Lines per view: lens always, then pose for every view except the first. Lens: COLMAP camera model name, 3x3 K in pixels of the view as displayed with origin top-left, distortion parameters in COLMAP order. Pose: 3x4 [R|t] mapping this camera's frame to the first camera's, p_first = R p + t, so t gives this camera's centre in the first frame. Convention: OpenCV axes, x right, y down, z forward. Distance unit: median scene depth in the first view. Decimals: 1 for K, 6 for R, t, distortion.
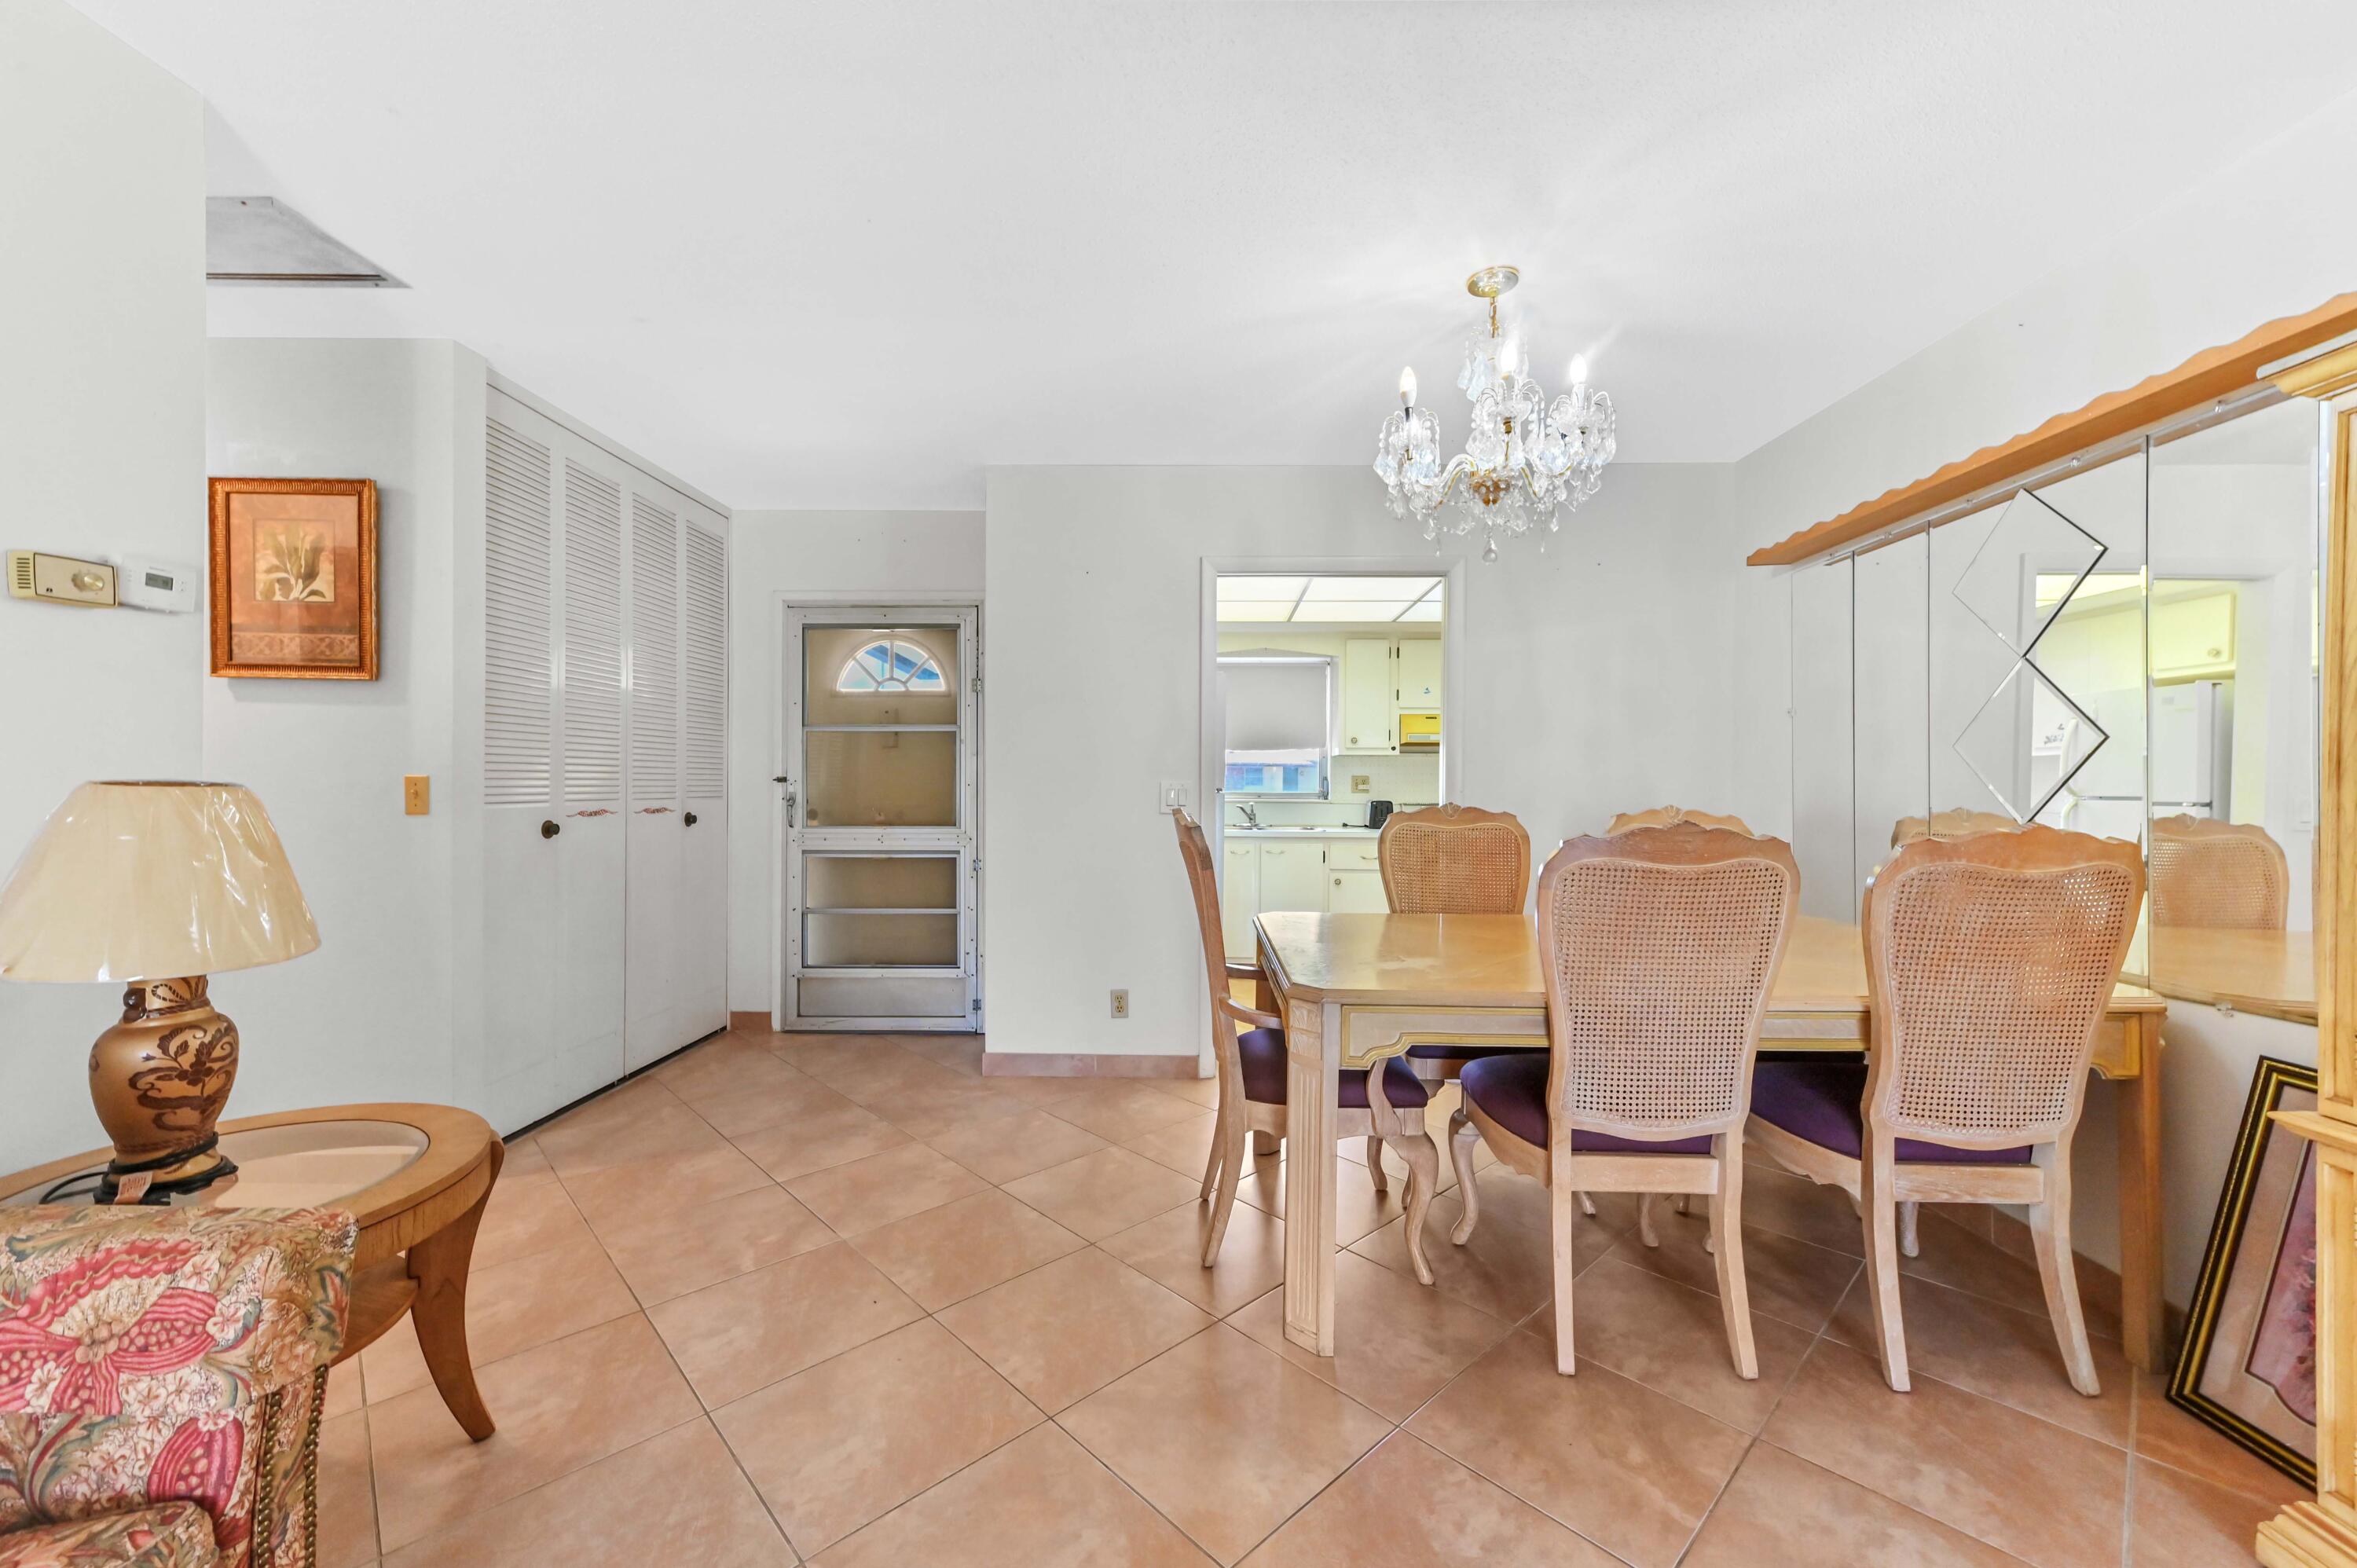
lens RADIAL K [[928.8, 0, 1179.9], [0, 928.8, 790.5], [0, 0, 1]] dist [0.008137, -0.000318]
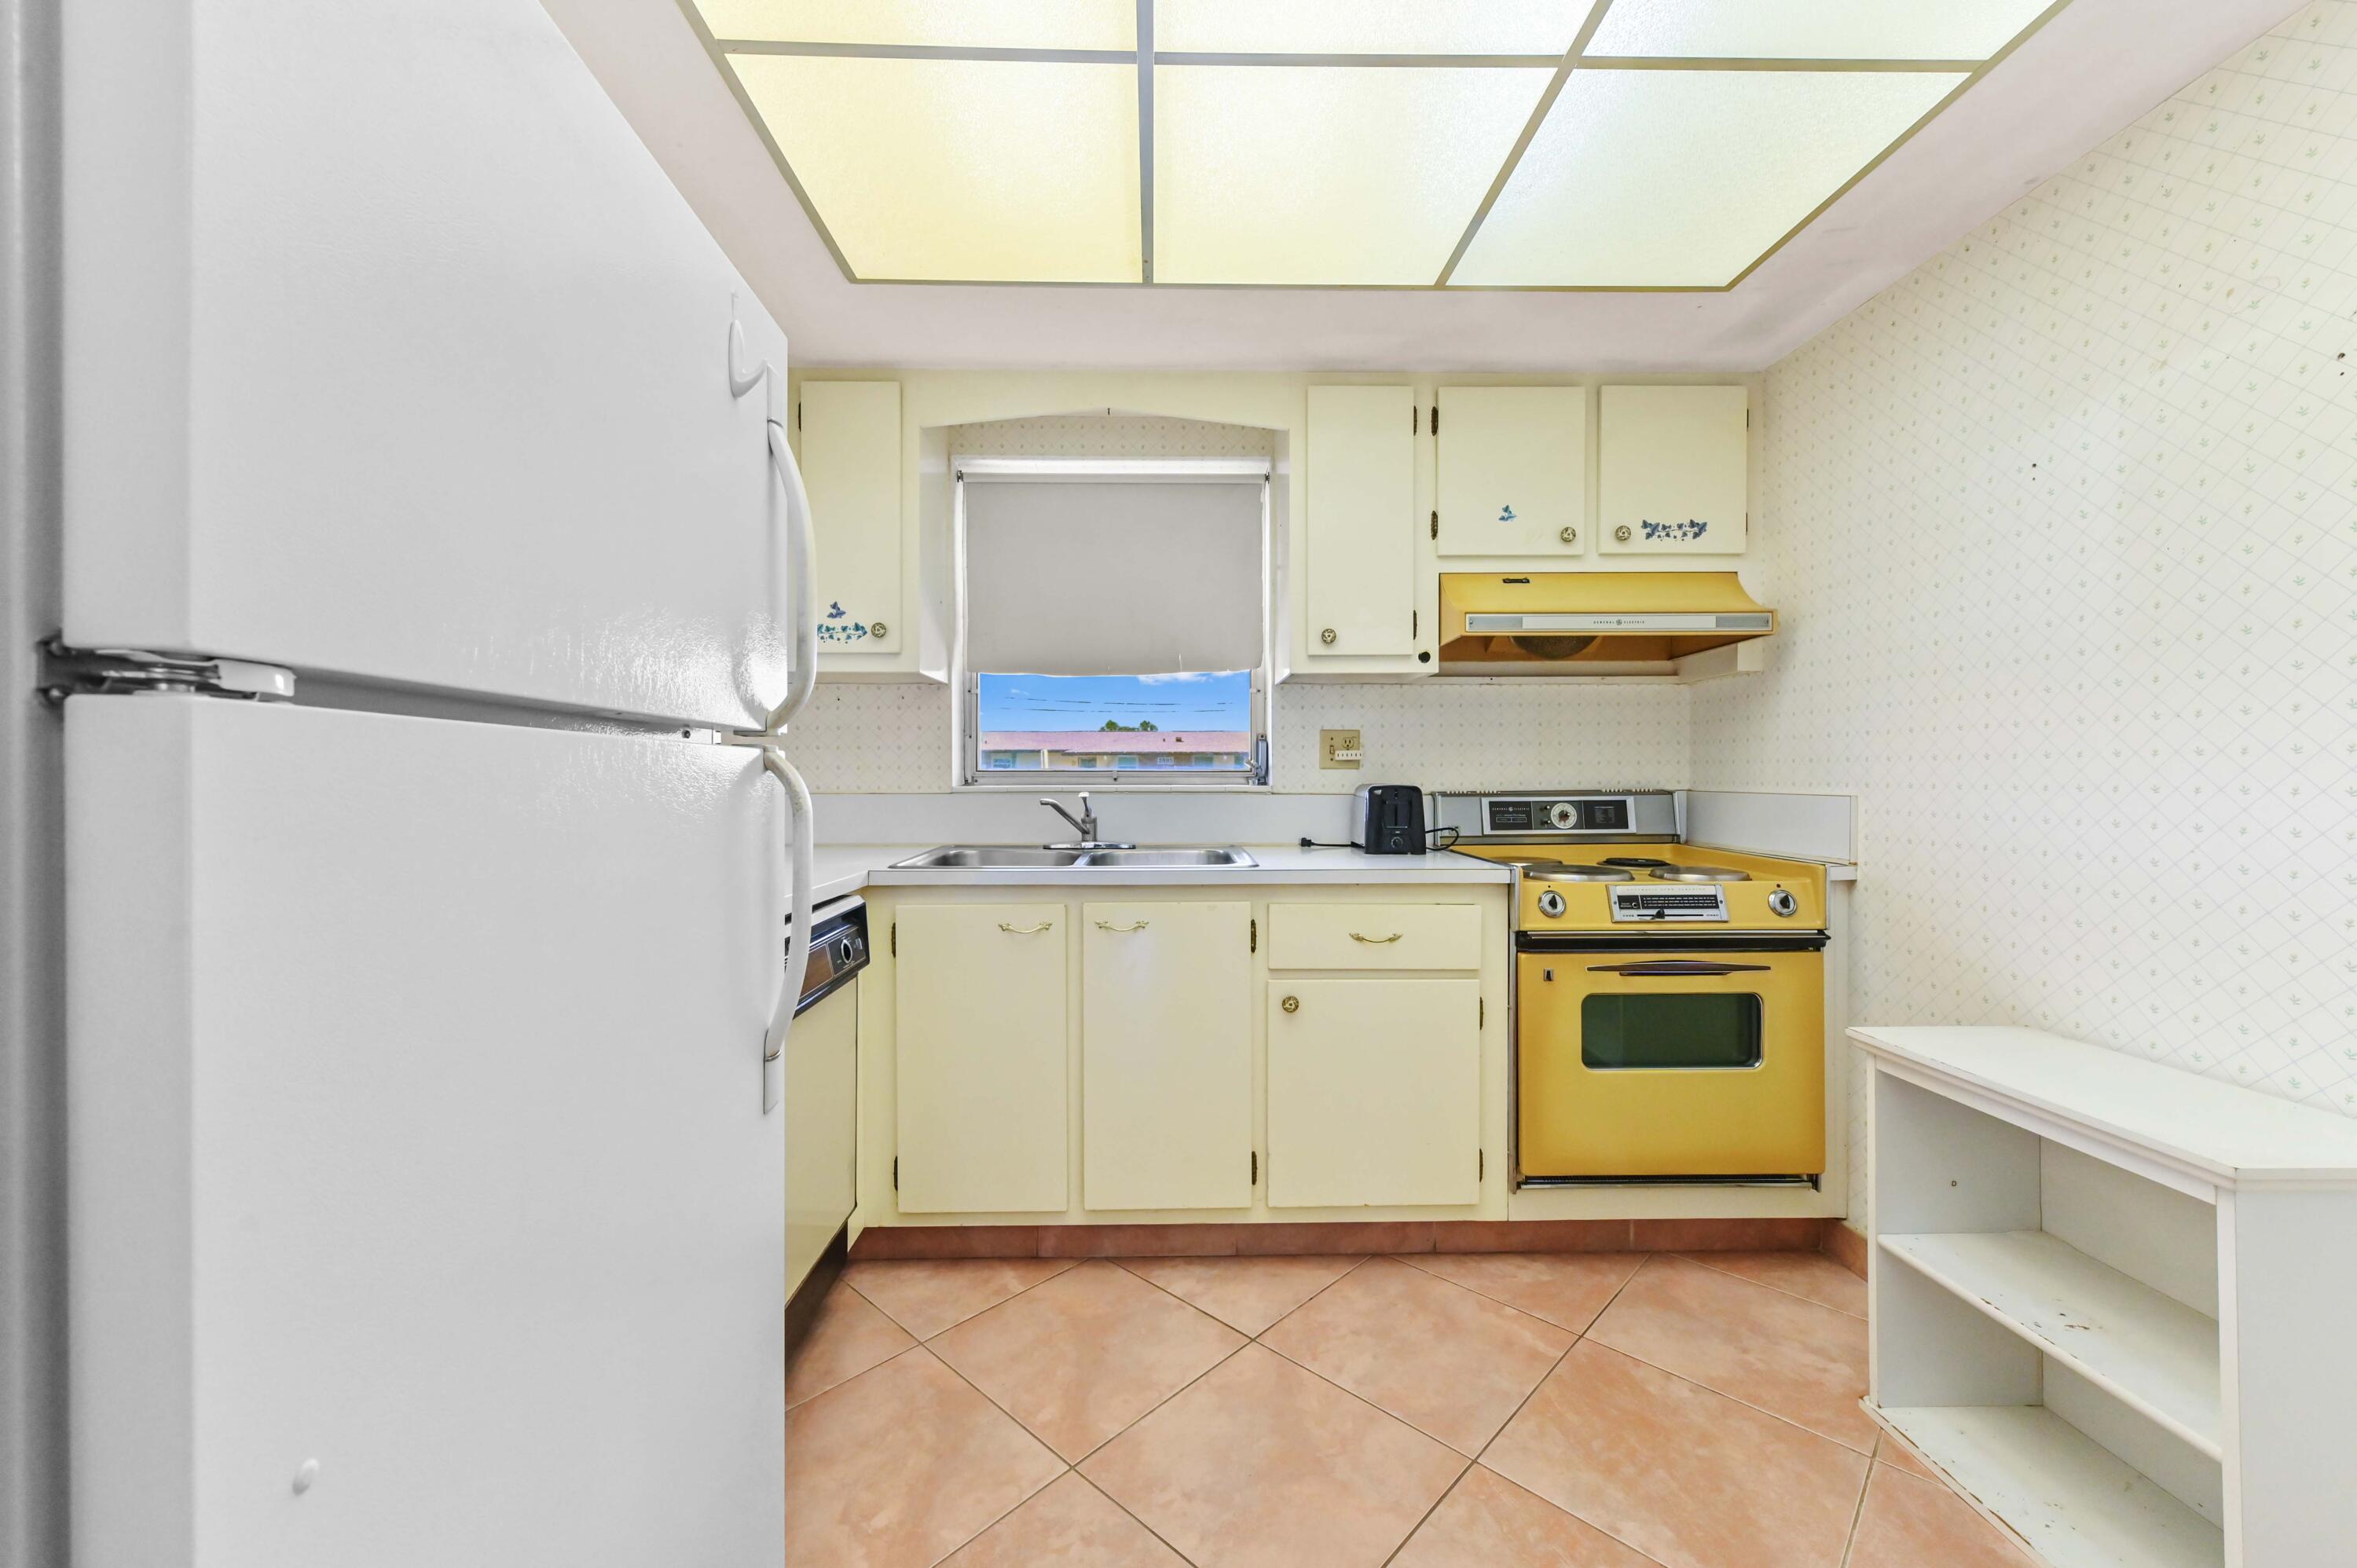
lens RADIAL K [[928.8, 0, 1172.5], [0, 928.8, 779.5], [0, 0, 1]] dist [0.008137, -0.000318]
pose [[0.999183, -0.006281, 0.039918, 0.105247], [0.006341, 0.999979, -0.001356, 0.008409], [-0.039908, 0.001608, 0.999202, 0.610911]]
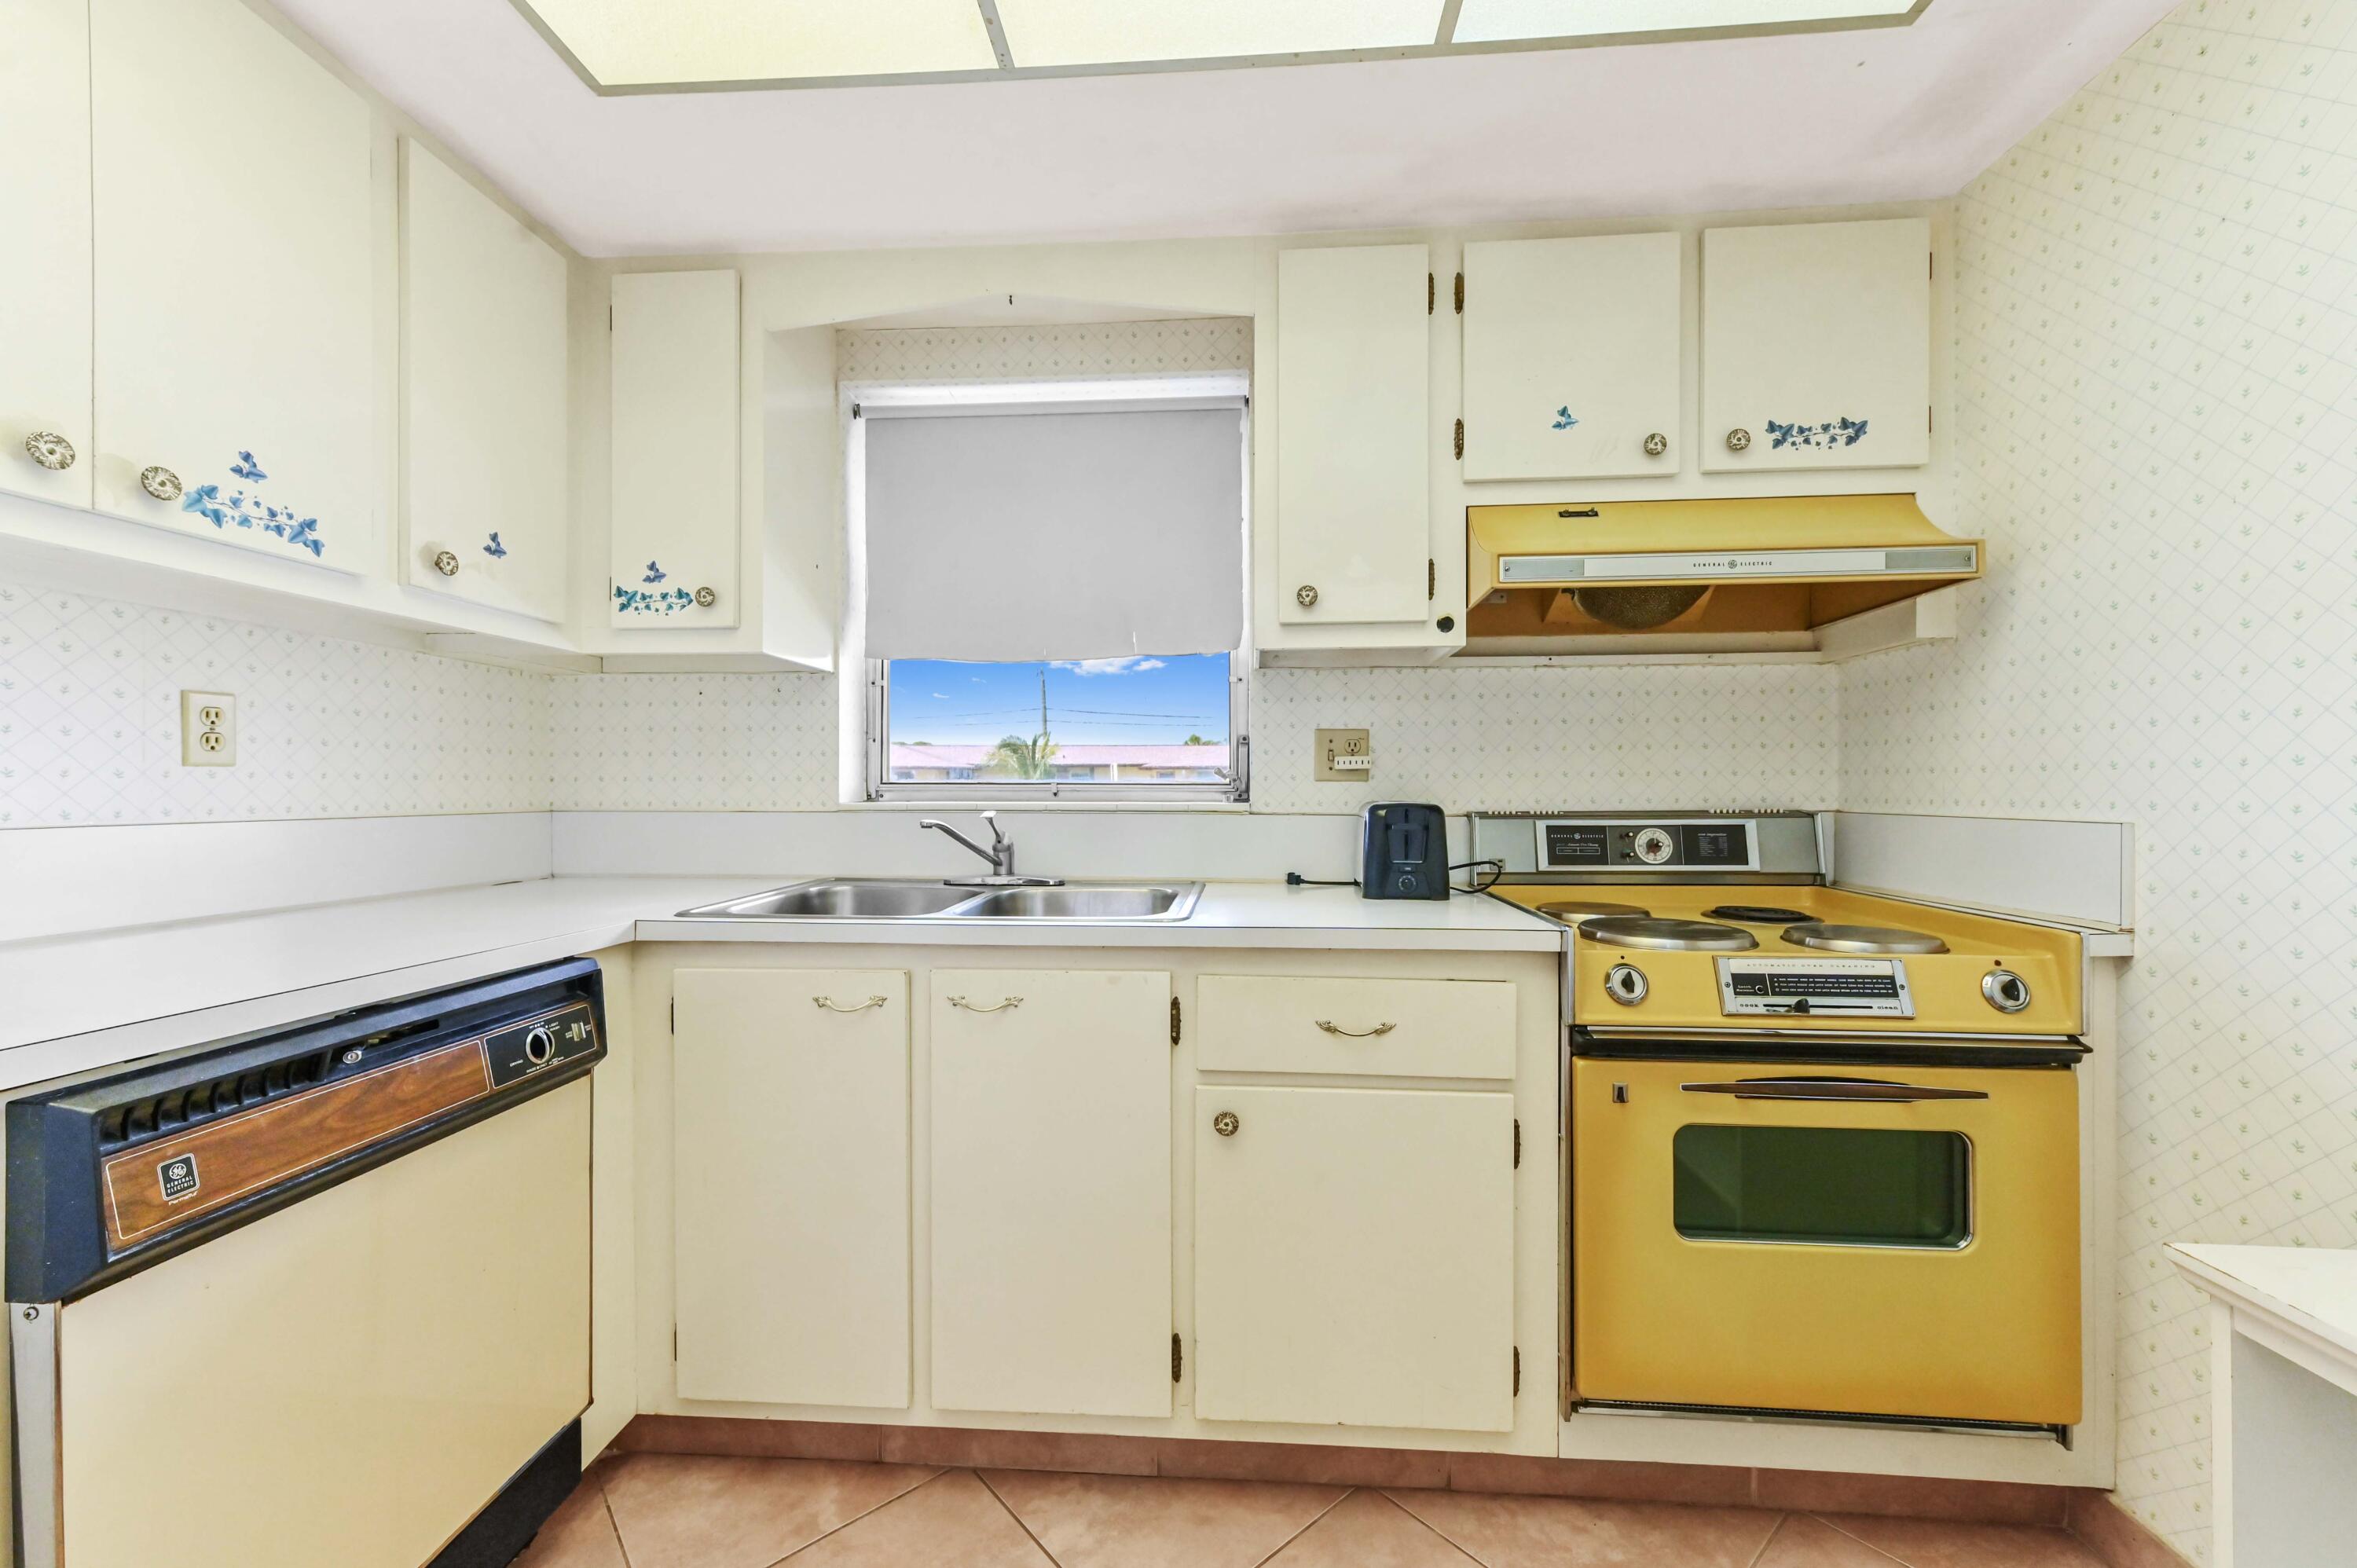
lens RADIAL K [[928.8, 0, 1174.7], [0, 928.8, 788.5], [0, 0, 1]] dist [0.008137, -0.000318]
pose [[0.998508, -0.005015, -0.054366, 0.164593], [0.004591, 0.999958, -0.007922, 0.008356], [0.054403, 0.007661, 0.998490, 0.721492]]
